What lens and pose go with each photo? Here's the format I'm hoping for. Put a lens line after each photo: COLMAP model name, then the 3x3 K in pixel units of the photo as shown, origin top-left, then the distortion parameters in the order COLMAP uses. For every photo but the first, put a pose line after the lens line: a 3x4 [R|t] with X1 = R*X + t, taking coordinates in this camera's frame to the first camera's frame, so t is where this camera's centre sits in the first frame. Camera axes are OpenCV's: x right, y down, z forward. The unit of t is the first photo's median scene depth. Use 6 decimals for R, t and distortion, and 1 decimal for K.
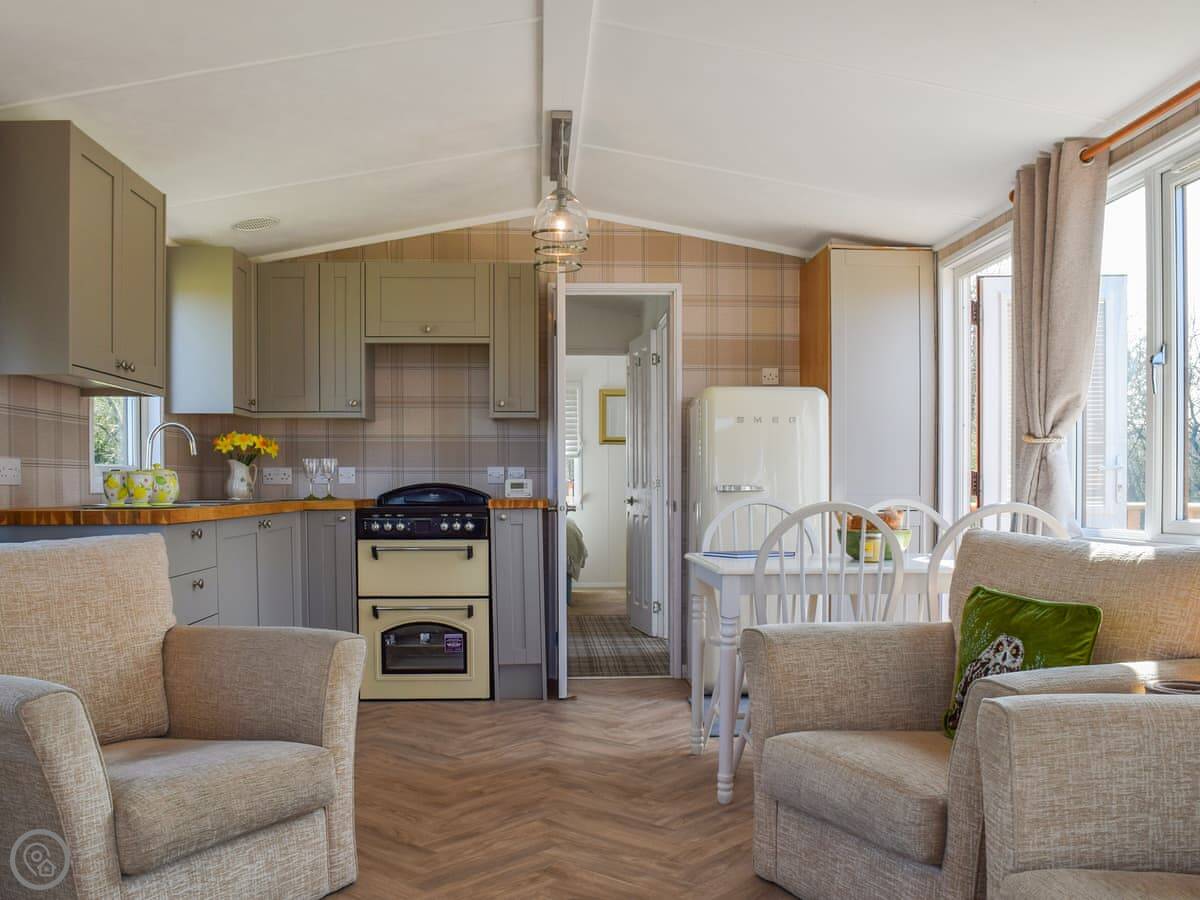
lens RADIAL K [[1038.8, 0, 597.6], [0, 1038.8, 508.0], [0, 0, 1]] dist [-0.055557, 0.011702]
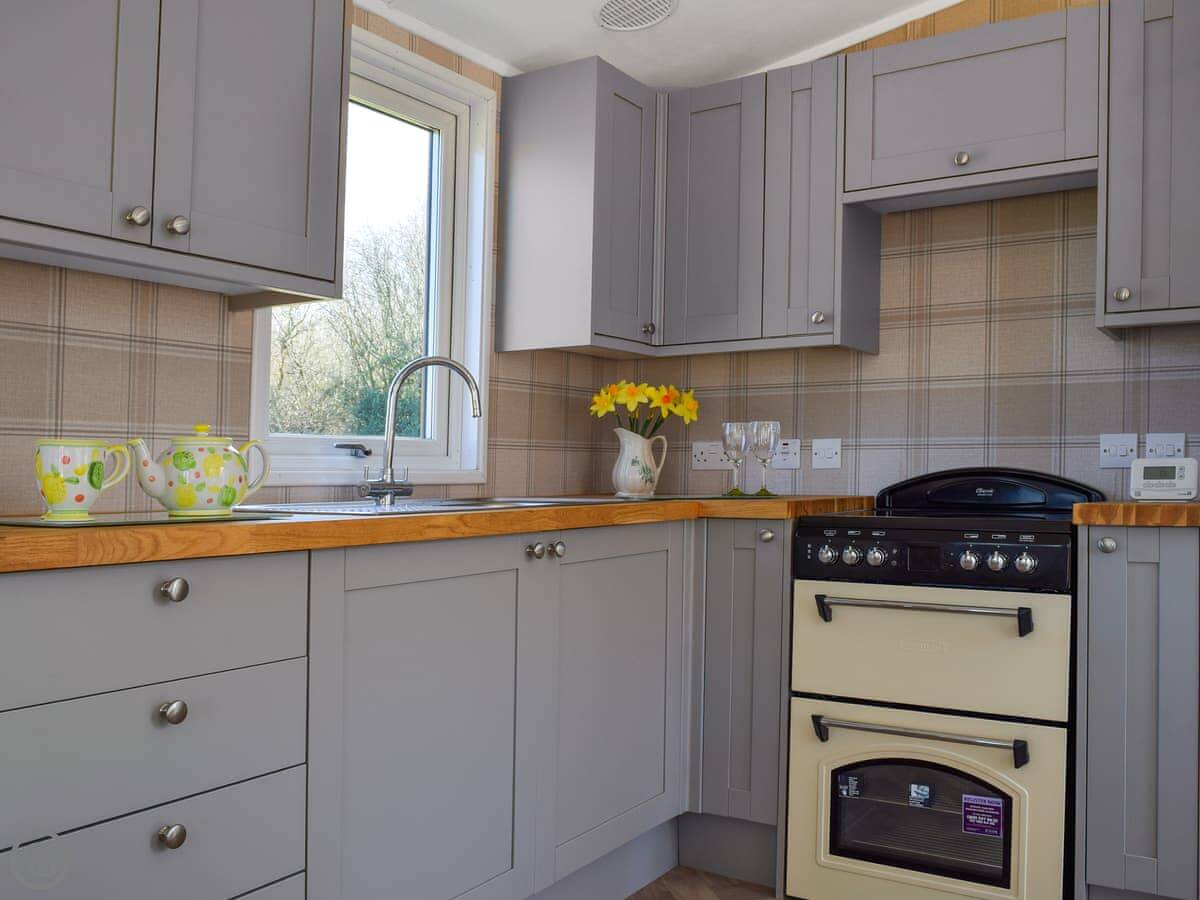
lens RADIAL K [[1038.8, 0, 597.6], [0, 1038.8, 508.0], [0, 0, 1]] dist [-0.055557, 0.011702]
pose [[0.799455, 0.020503, -0.600376, -0.004693], [-0.012617, 0.999770, 0.017341, -0.011018], [0.600593, -0.006289, 0.799530, 0.511664]]
